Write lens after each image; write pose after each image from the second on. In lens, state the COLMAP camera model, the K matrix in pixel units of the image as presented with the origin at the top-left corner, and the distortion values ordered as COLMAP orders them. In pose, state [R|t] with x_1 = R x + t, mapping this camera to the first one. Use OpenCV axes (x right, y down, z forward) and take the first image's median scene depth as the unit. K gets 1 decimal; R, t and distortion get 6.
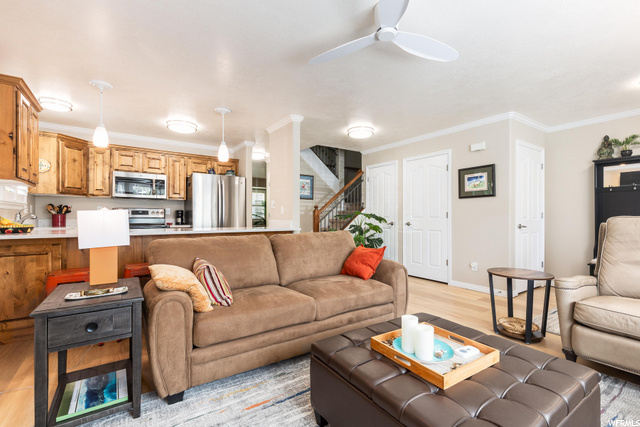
lens RADIAL K [[287.1, 0, 322.3], [0, 287.1, 214.5], [0, 0, 1]] dist [0.004395, -0.001510]
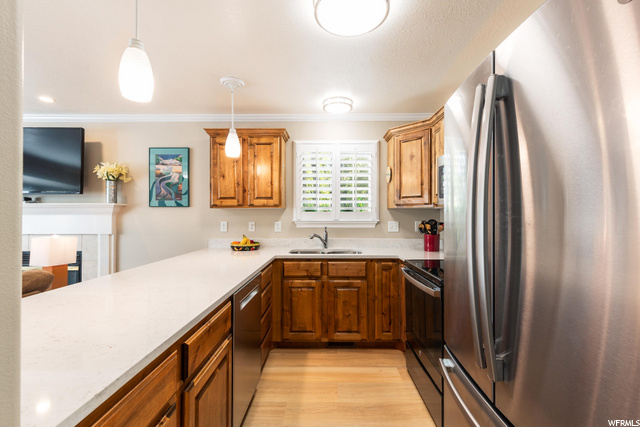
lens RADIAL K [[287.1, 0, 324.3], [0, 287.1, 212.9], [0, 0, 1]] dist [0.004395, -0.001510]
pose [[-0.595326, -0.007220, -0.803452, -0.160534], [0.000051, 0.999959, -0.009024, -0.041410], [0.803484, -0.005413, -0.595302, 1.061237]]
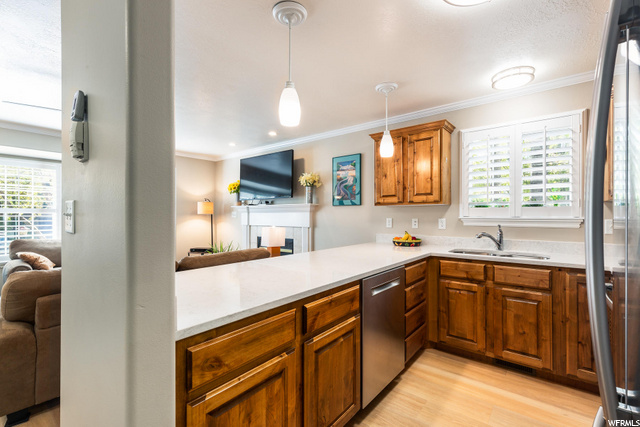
lens RADIAL K [[287.1, 0, 323.5], [0, 287.1, 213.6], [0, 0, 1]] dist [0.004395, -0.001510]
pose [[-0.963626, -0.000258, -0.267256, -0.211490], [0.001005, 0.999989, -0.004591, -0.035404], [0.267254, -0.004693, -0.963615, 1.121451]]
